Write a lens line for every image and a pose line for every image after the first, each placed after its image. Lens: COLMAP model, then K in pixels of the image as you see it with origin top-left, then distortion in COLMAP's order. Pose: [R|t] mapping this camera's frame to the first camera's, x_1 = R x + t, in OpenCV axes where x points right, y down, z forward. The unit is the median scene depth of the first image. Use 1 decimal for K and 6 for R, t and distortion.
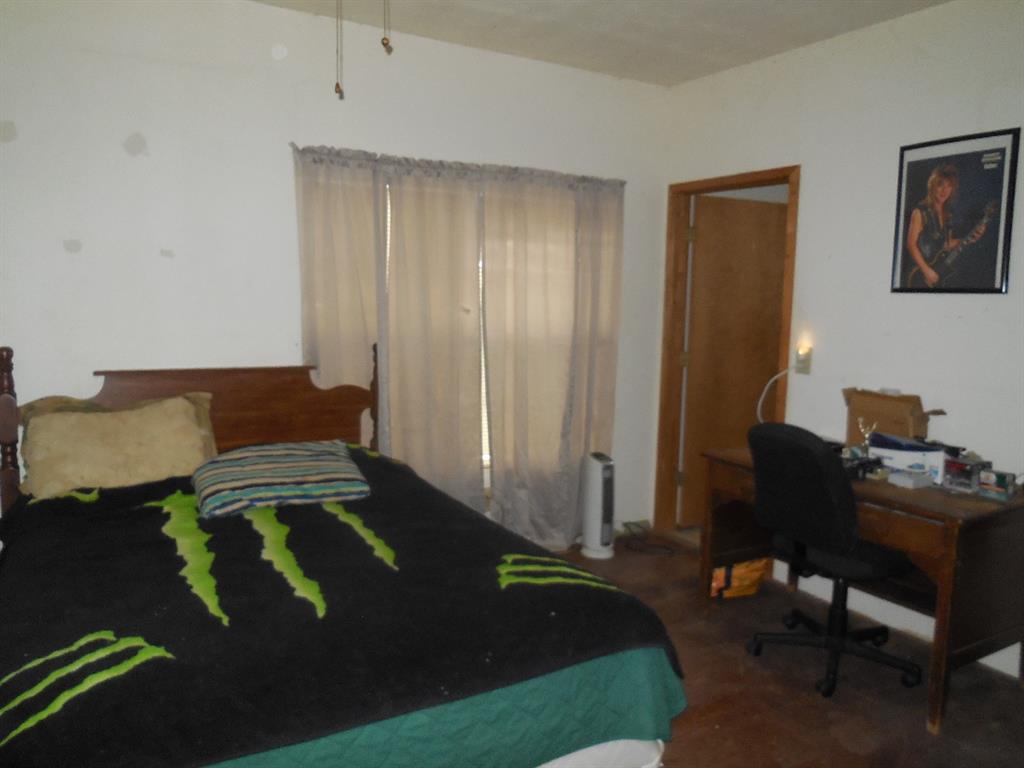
lens RADIAL K [[752.4, 0, 507.5], [0, 752.4, 380.6], [0, 0, 1]] dist [-0.034069, 0.013888]
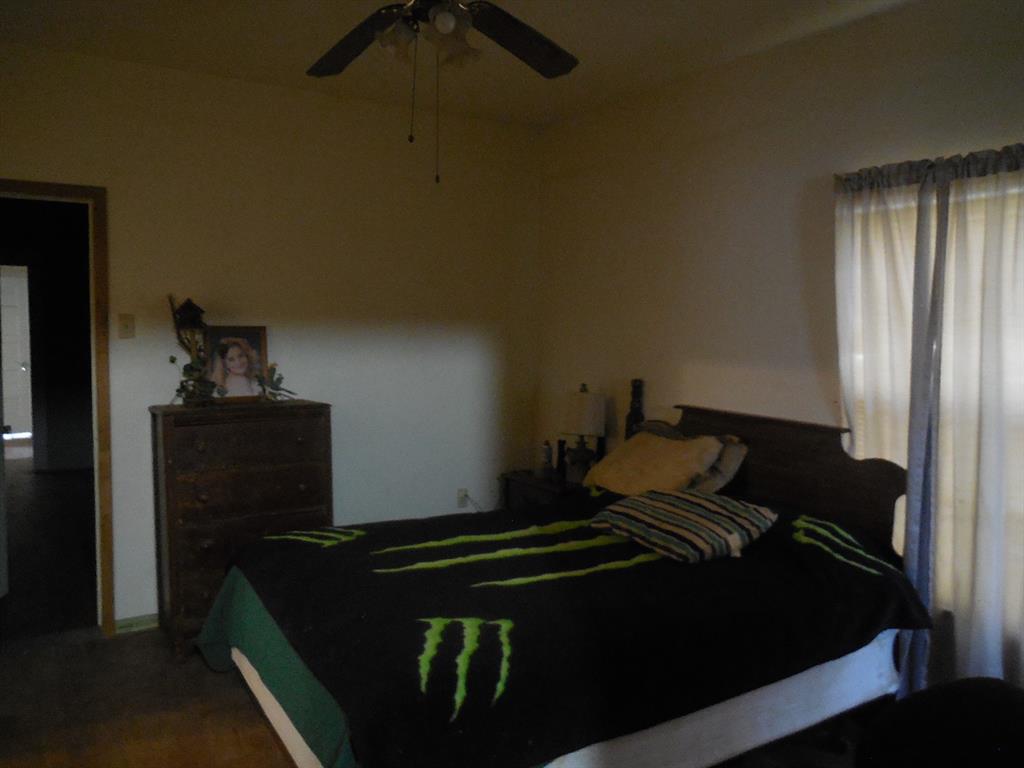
lens RADIAL K [[752.4, 0, 507.5], [0, 752.4, 380.6], [0, 0, 1]] dist [-0.034069, 0.013888]
pose [[0.032505, 0.052838, -0.998074, 0.750389], [-0.131967, 0.990086, 0.048118, -0.084949], [0.990721, 0.130148, 0.039156, 0.775039]]
